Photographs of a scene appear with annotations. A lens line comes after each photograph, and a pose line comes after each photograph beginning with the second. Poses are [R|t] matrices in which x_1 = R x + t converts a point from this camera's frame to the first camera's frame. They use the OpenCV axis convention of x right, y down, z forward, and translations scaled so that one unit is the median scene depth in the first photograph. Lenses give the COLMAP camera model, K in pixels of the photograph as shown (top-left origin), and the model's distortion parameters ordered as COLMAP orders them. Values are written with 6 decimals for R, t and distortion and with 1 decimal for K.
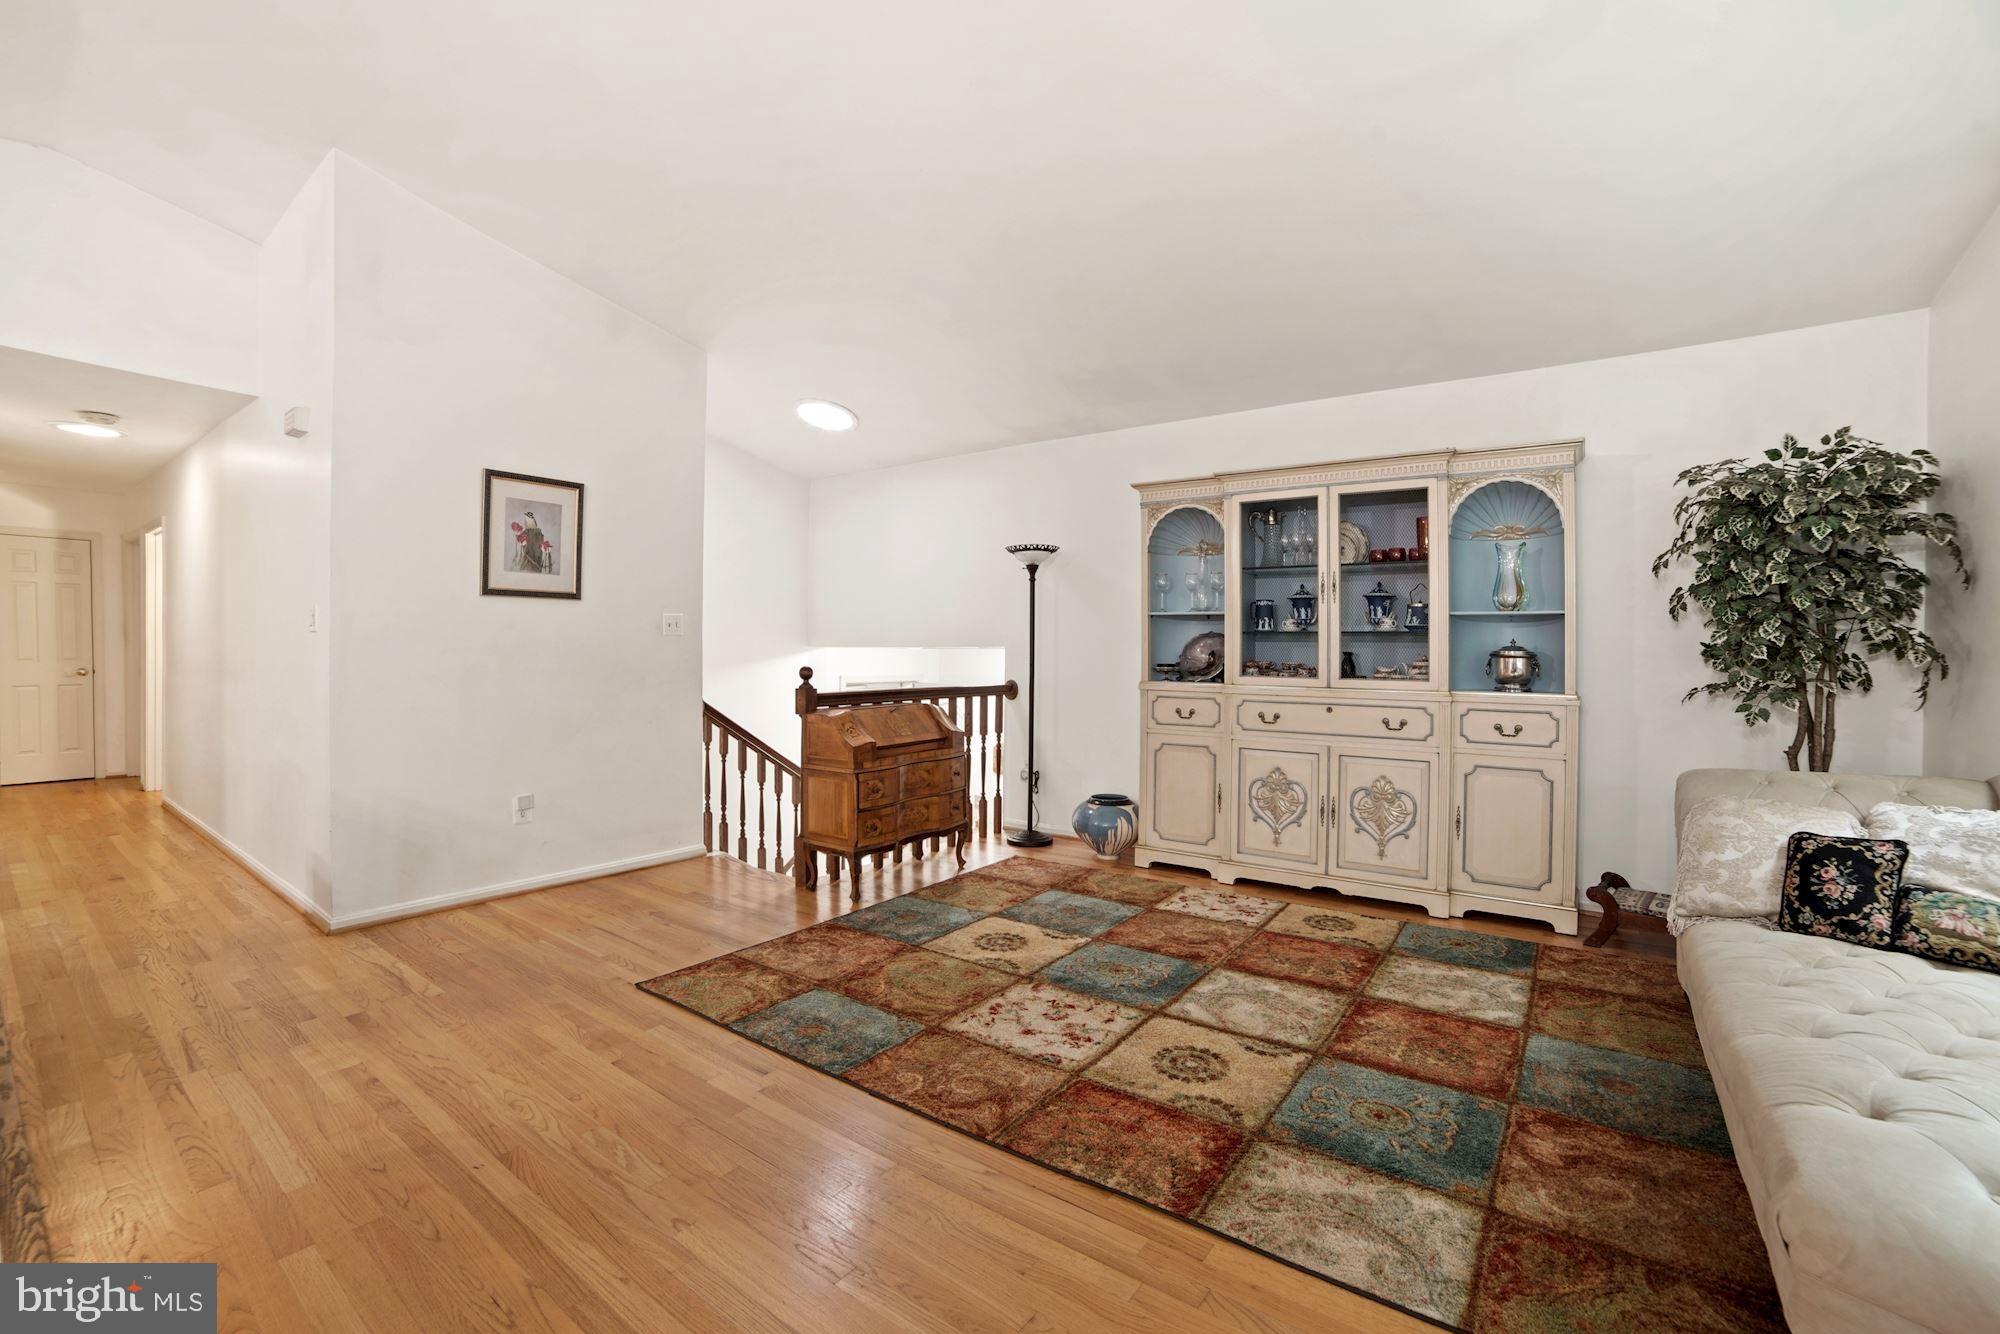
lens RADIAL K [[869.1, 0, 997.9], [0, 869.1, 657.1], [0, 0, 1]] dist [-0.100374, 0.035338]
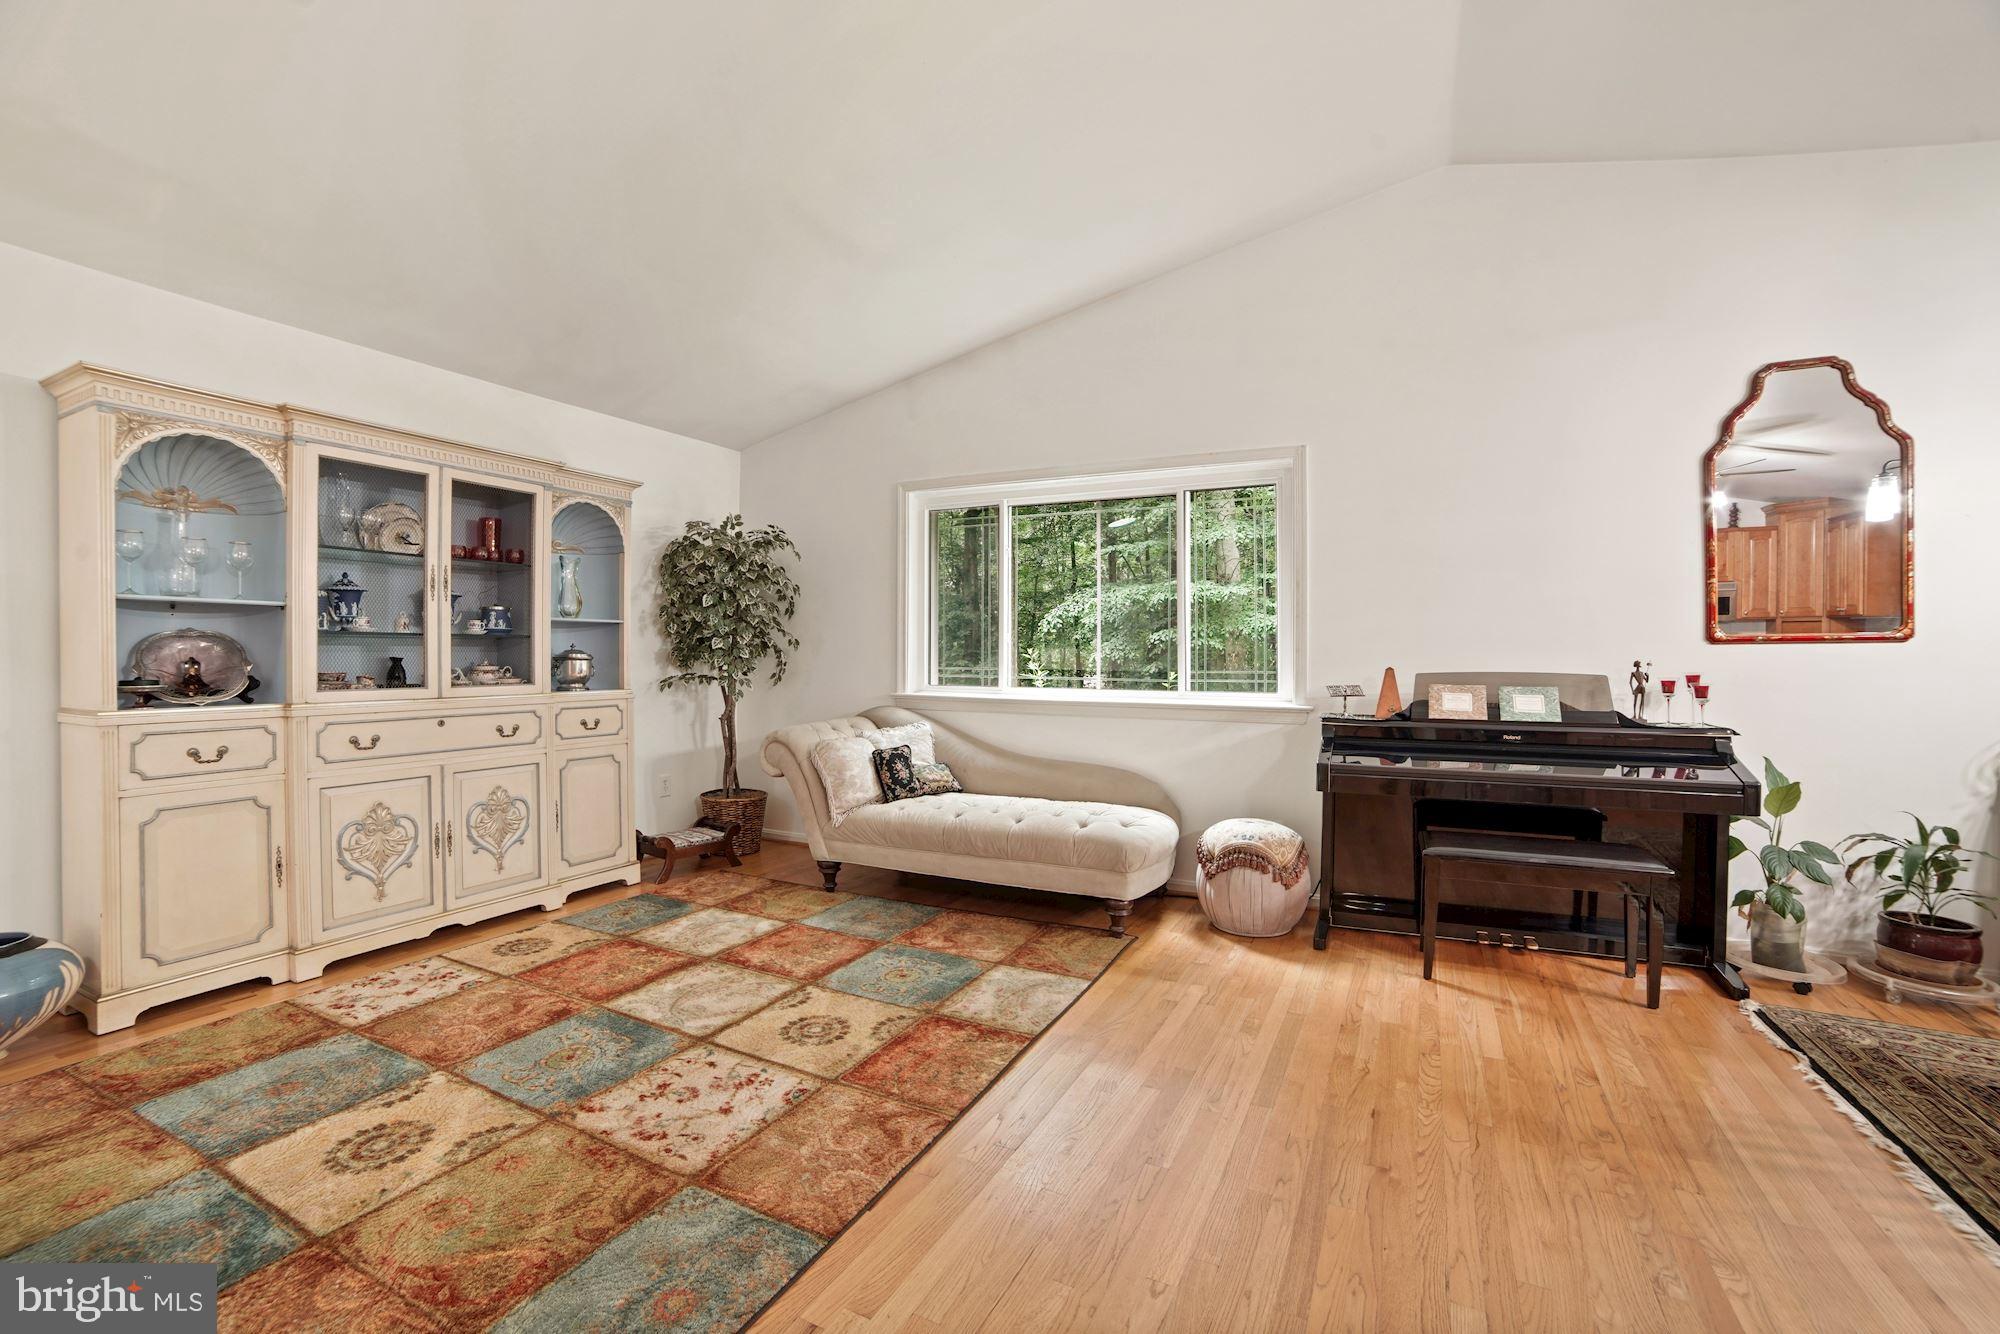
lens RADIAL K [[869.1, 0, 997.9], [0, 869.1, 657.1], [0, 0, 1]] dist [-0.100374, 0.035338]
pose [[-0.188254, -0.007362, 0.982093, -0.597362], [0.012052, 0.999879, 0.009806, -0.007722], [-0.982046, 0.013682, -0.188142, 0.645204]]
